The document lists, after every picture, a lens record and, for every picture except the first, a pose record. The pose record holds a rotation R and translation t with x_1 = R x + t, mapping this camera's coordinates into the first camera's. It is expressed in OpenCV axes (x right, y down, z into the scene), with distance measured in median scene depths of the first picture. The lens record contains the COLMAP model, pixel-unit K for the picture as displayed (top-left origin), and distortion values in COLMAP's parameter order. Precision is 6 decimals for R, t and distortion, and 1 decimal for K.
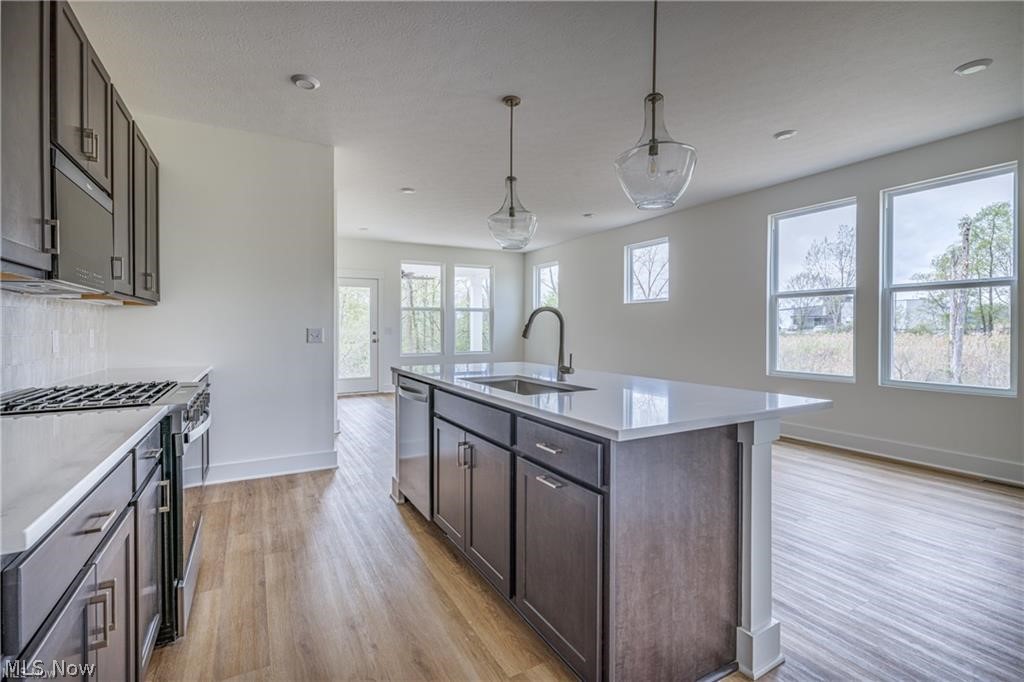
lens RADIAL K [[471.7, 0, 495.7], [0, 471.7, 331.2], [0, 0, 1]] dist [0.000387, -0.000004]
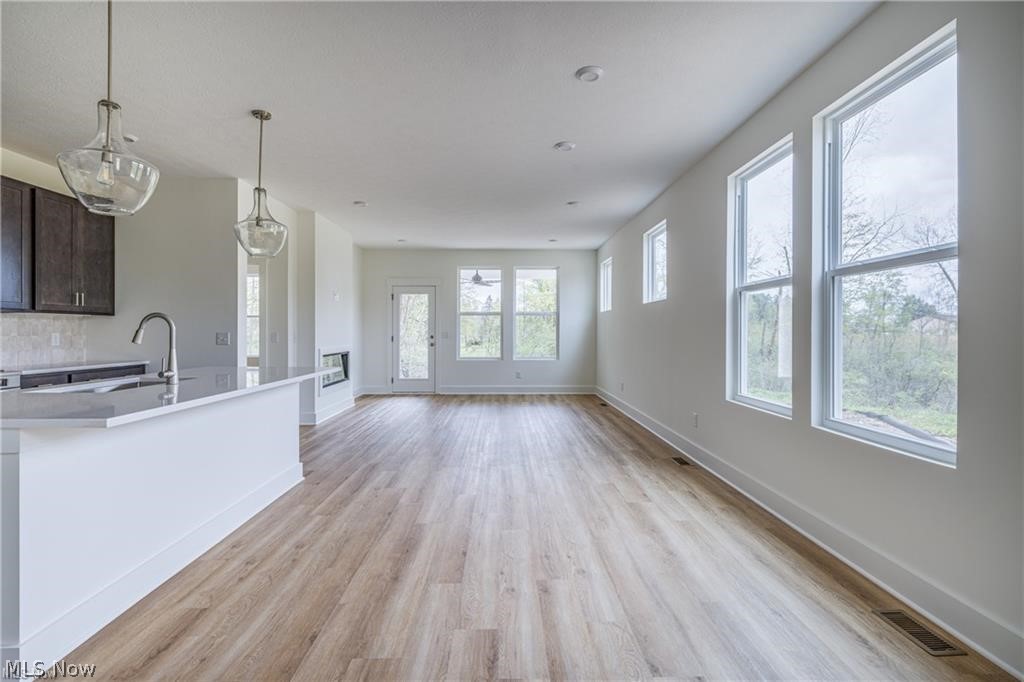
lens RADIAL K [[478.8, 0, 508.0], [0, 478.8, 329.9], [0, 0, 1]] dist [0.001662, 0.000095]
pose [[0.891968, -0.000423, -0.452099, 0.380258], [-0.004528, 0.999941, -0.009869, -0.002289], [0.452077, 0.010850, 0.891913, 0.119326]]
